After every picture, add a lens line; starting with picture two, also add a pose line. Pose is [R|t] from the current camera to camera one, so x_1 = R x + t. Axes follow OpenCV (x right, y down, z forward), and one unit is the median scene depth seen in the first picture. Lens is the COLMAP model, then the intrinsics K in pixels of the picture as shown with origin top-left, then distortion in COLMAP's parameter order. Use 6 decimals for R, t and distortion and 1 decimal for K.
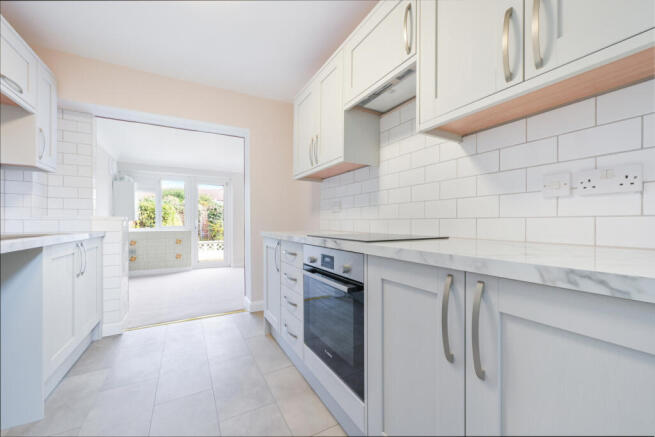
lens RADIAL K [[262.0, 0, 326.6], [0, 262.0, 219.3], [0, 0, 1]] dist [-0.000461, 0.000153]
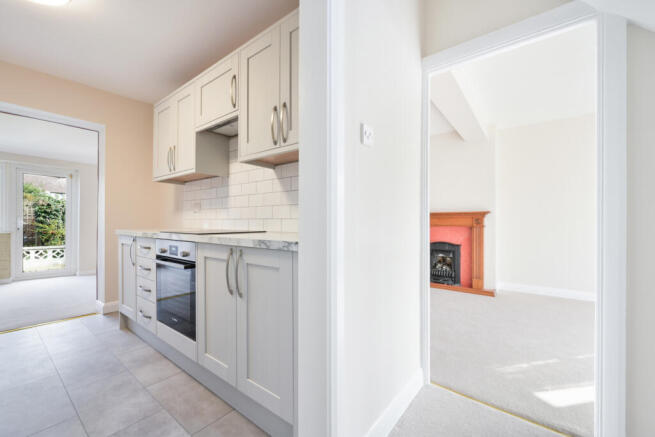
lens RADIAL K [[265.2, 0, 327.5], [0, 265.2, 222.2], [0, 0, 1]] dist [0.002002, -0.000688]
pose [[0.917004, 0.001465, 0.398876, 0.144444], [-0.005599, 0.999942, 0.009199, -0.000134], [-0.398839, -0.010669, 0.916959, -0.434808]]
